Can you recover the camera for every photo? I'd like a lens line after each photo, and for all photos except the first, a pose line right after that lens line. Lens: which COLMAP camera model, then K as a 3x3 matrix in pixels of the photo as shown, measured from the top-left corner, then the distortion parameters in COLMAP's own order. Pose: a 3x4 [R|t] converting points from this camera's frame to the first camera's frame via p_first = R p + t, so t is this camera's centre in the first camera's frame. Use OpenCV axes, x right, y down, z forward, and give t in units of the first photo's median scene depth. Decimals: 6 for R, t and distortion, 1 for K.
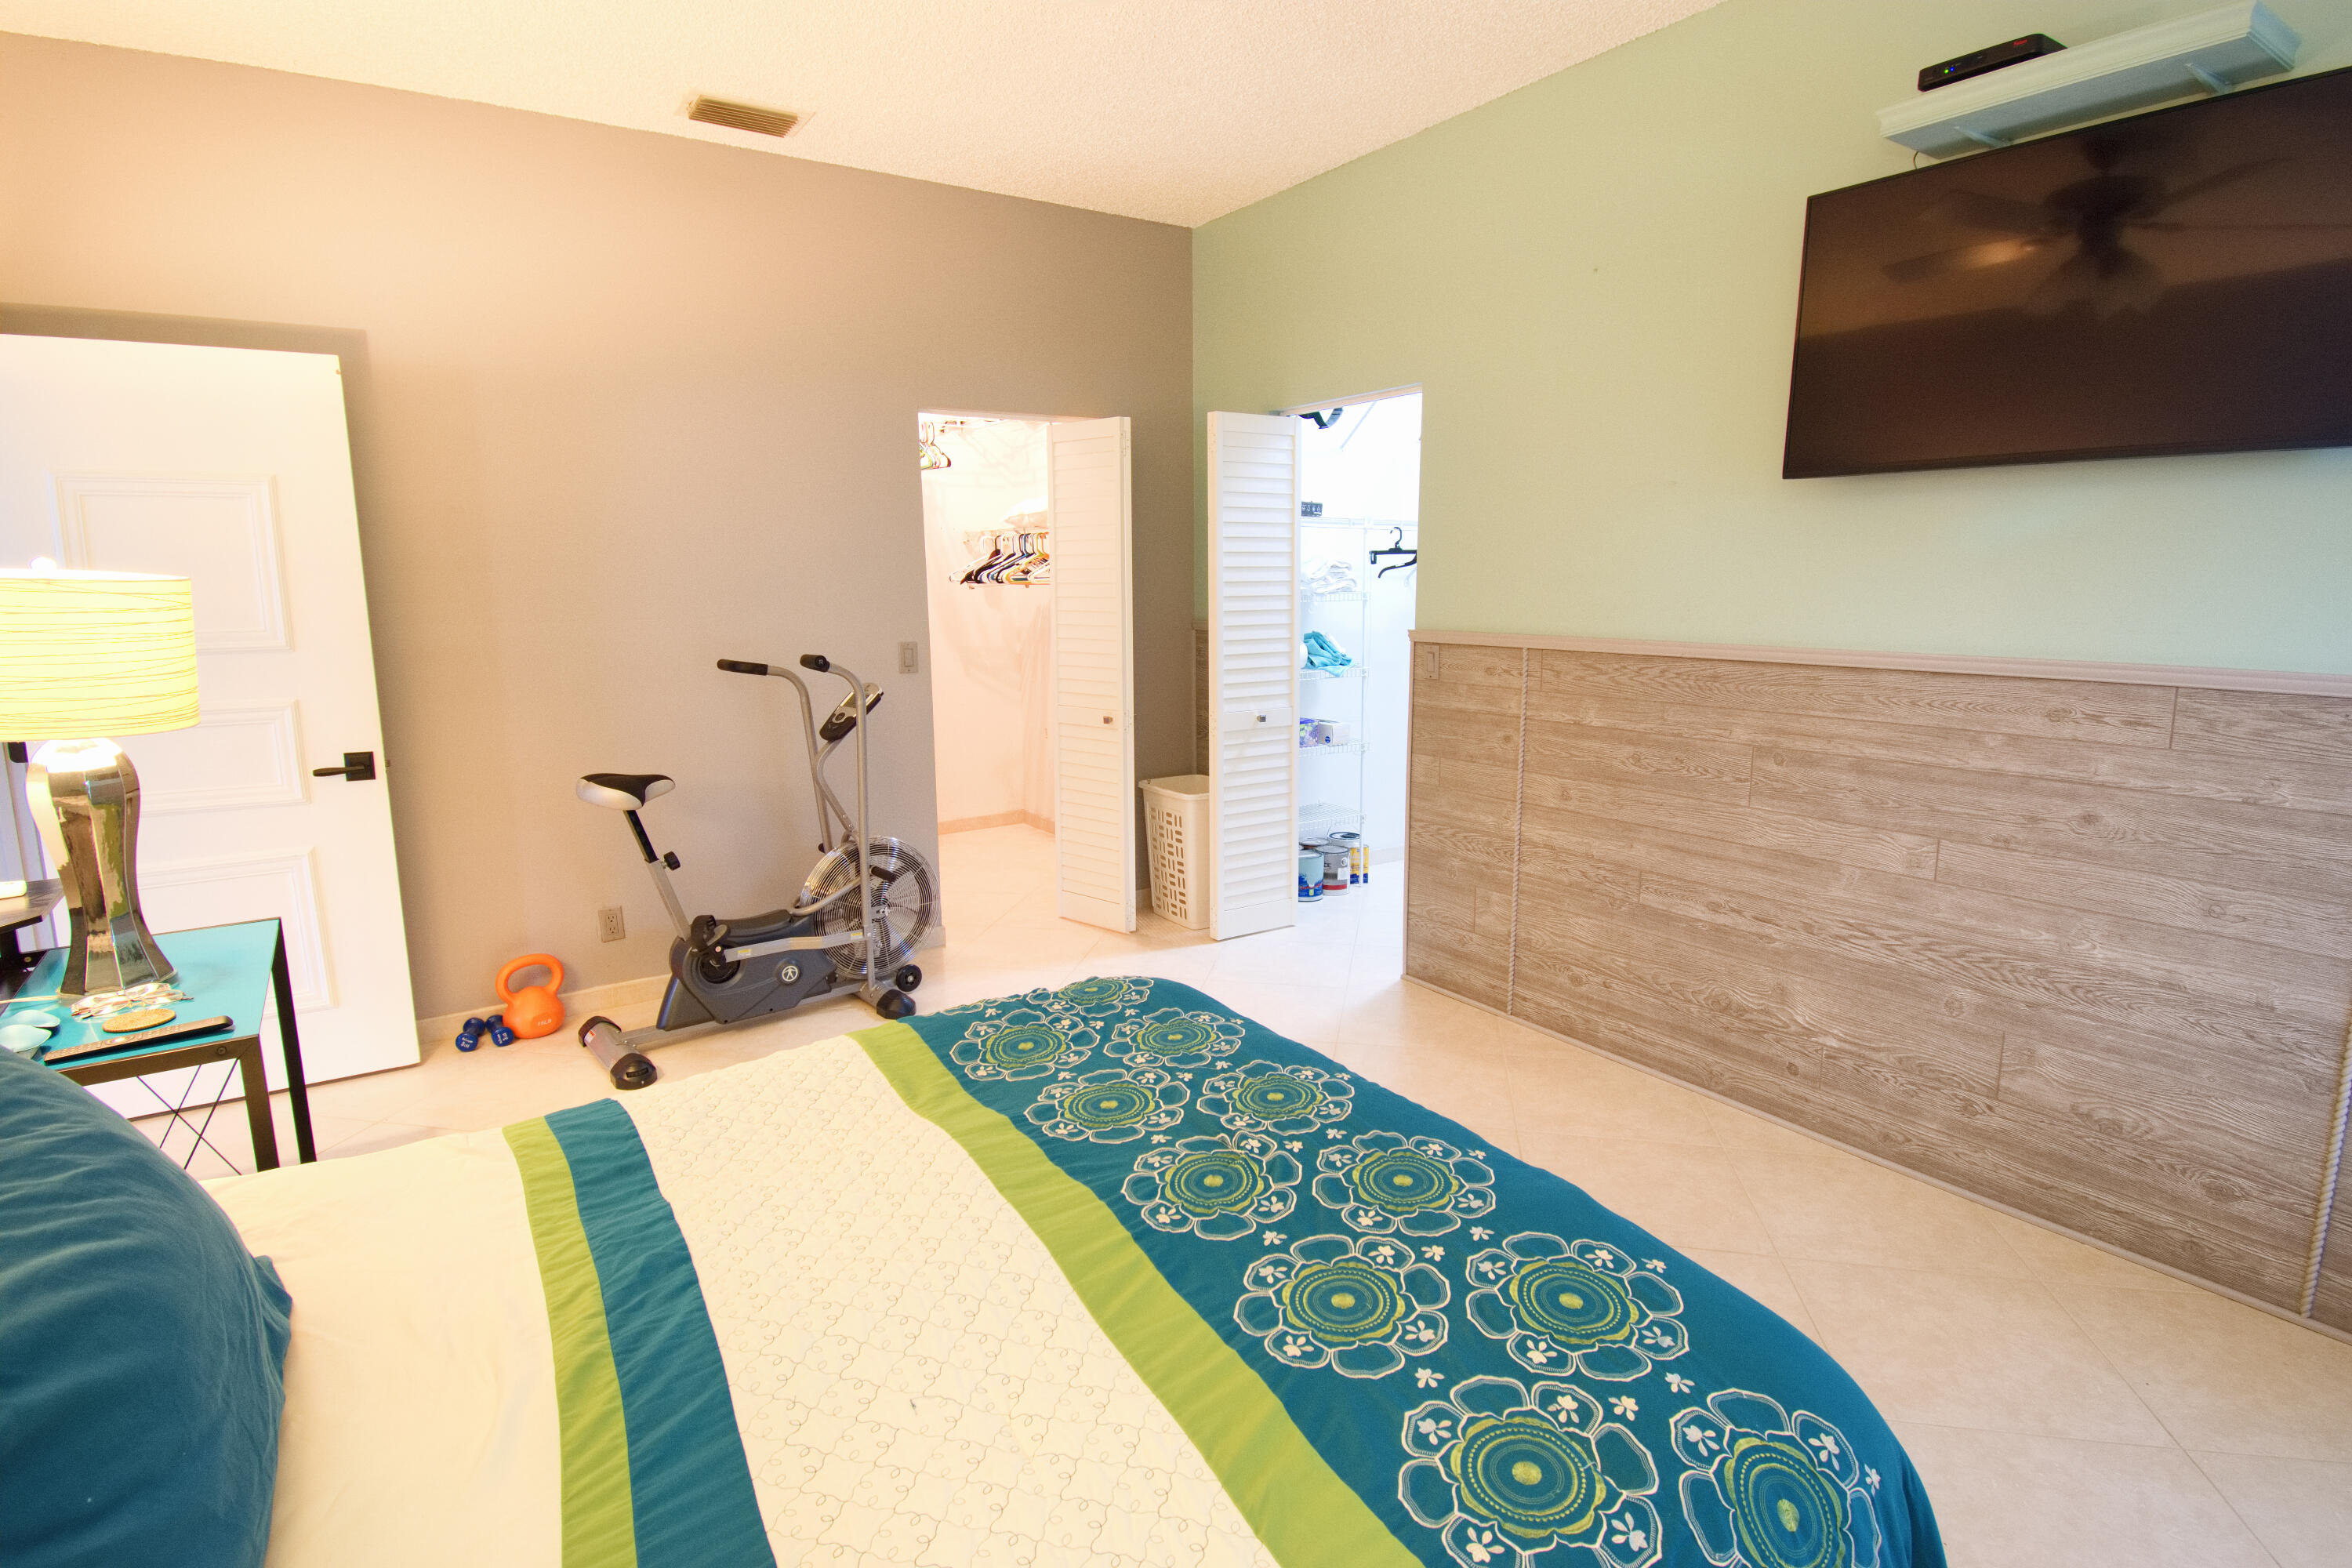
lens RADIAL K [[1188.4, 0, 1165.0], [0, 1188.4, 783.6], [0, 0, 1]] dist [0.013099, -0.024542]
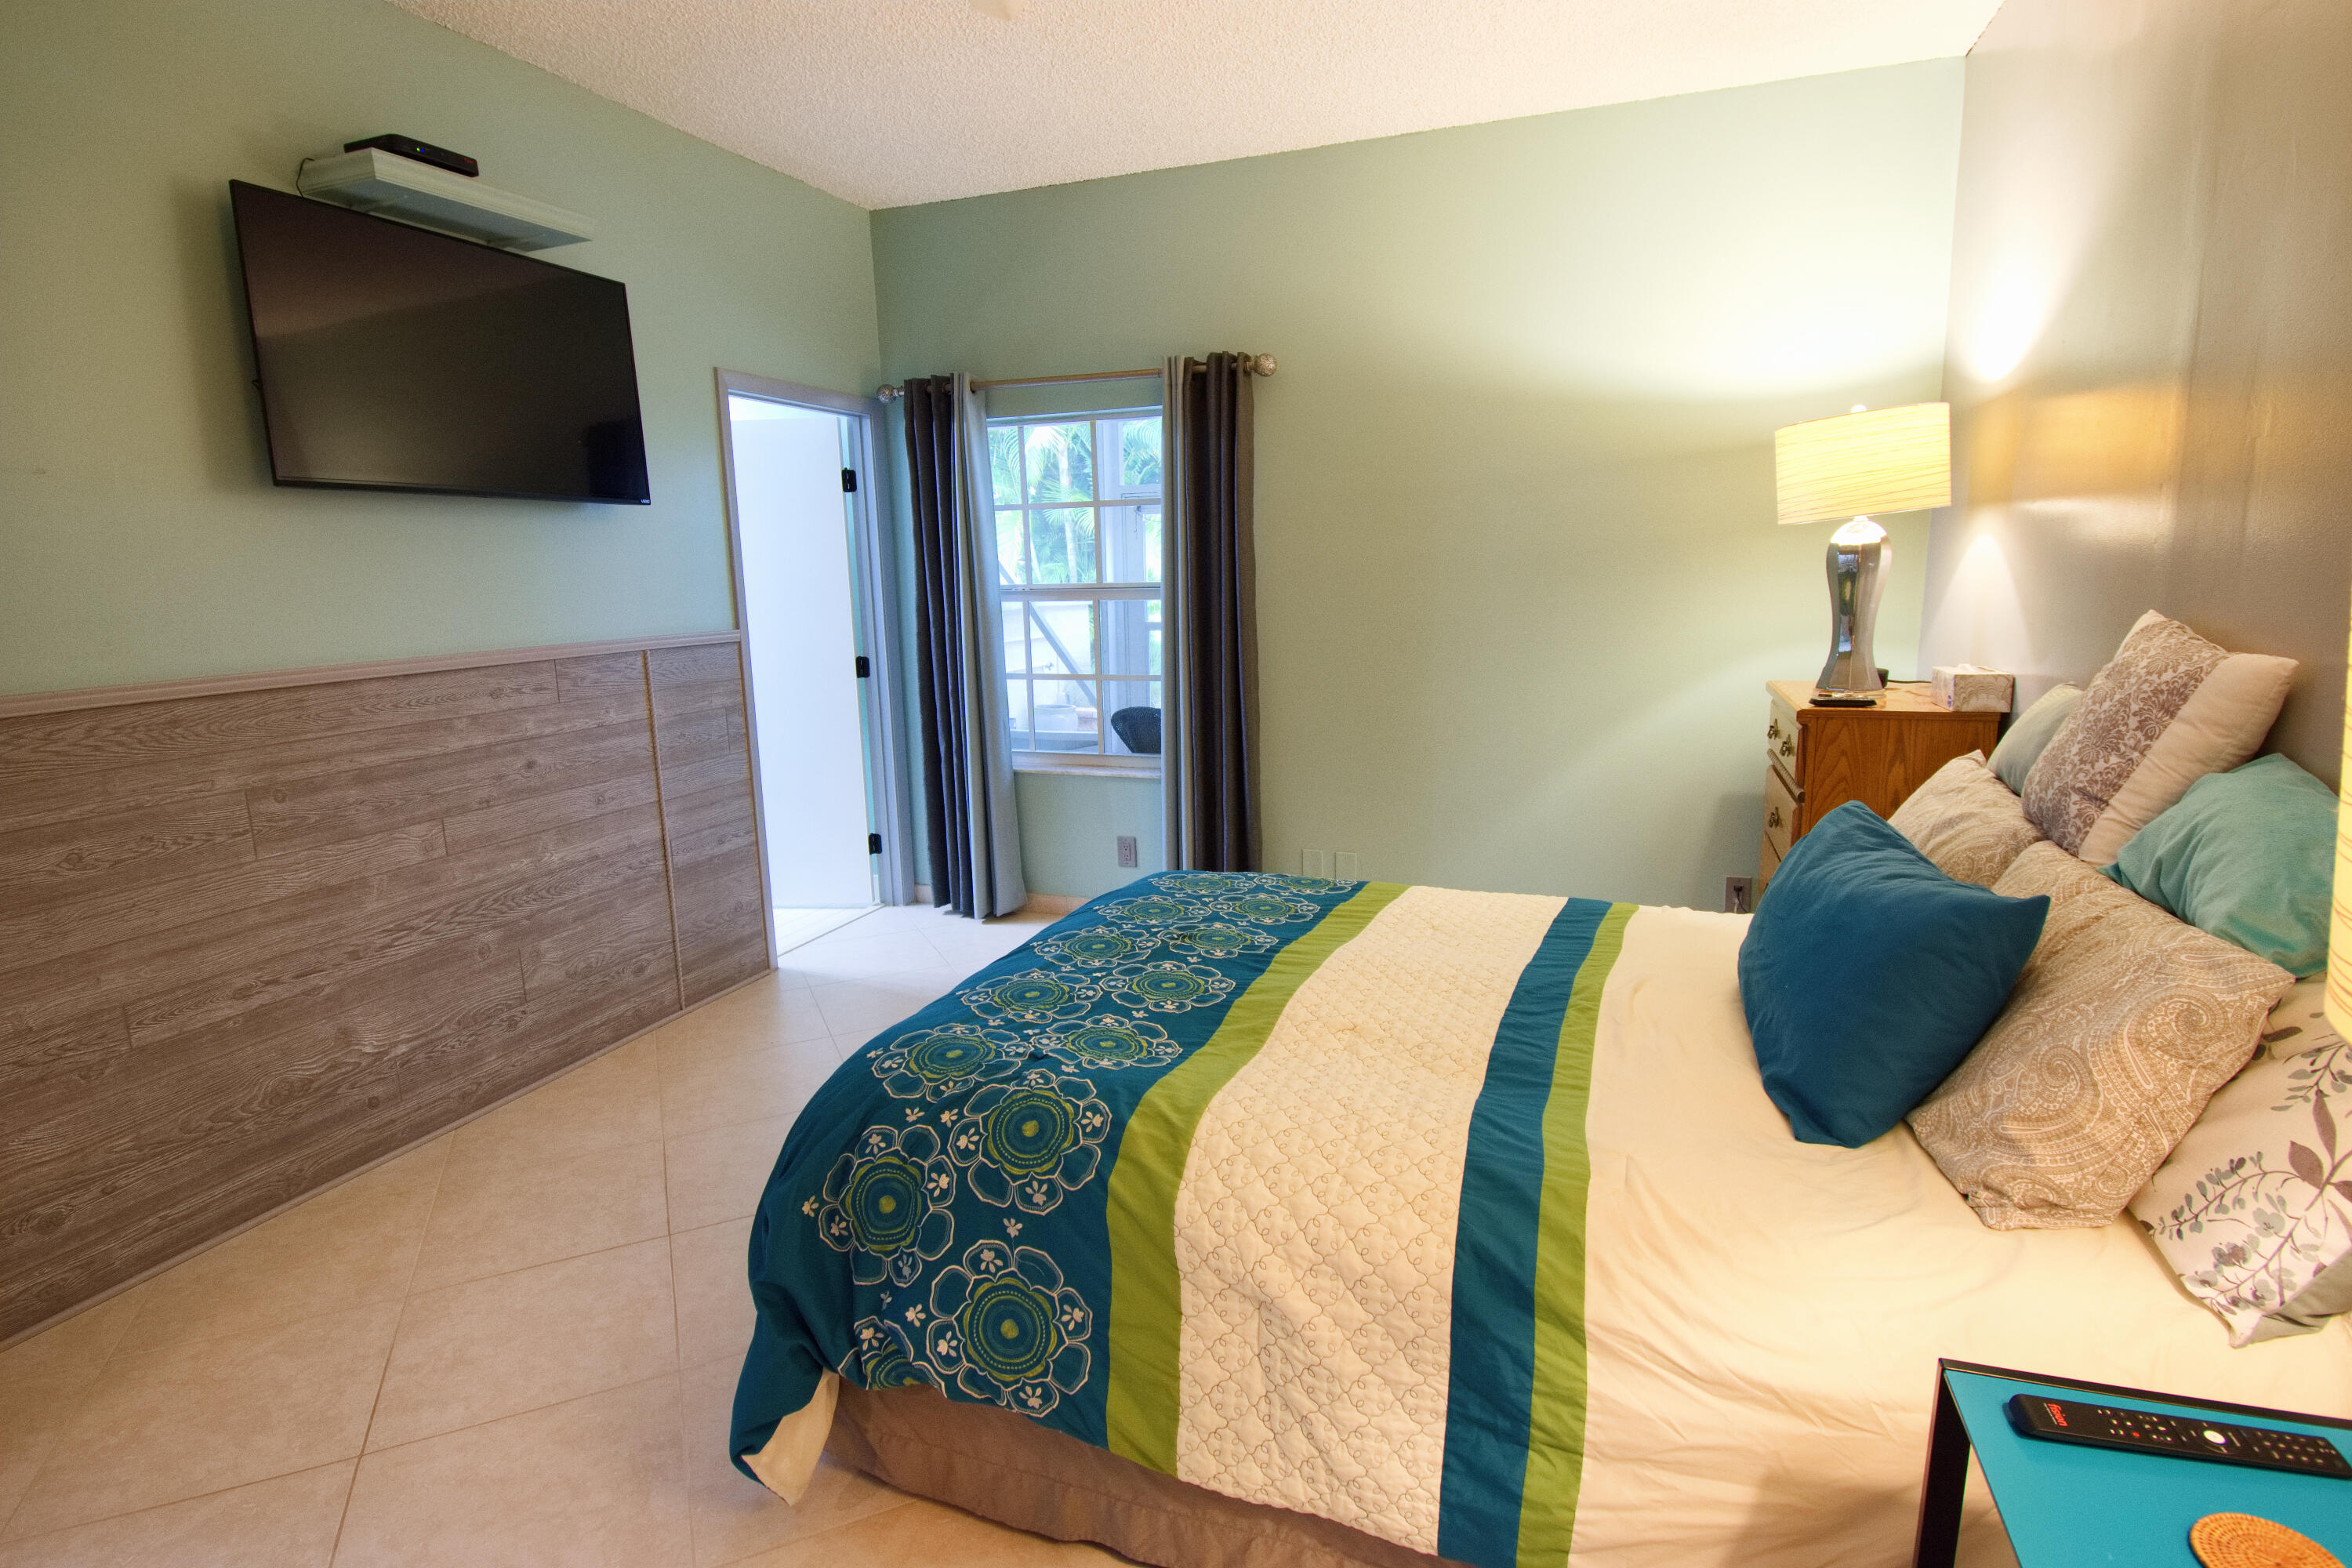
lens RADIAL K [[1188.4, 0, 1165.3], [0, 1188.4, 788.5], [0, 0, 1]] dist [0.013099, -0.024542]
pose [[-0.591030, -0.123707, 0.797108, -0.622807], [0.173571, 0.945520, 0.275436, -0.163779], [-0.787754, 0.301146, -0.537359, 0.993809]]
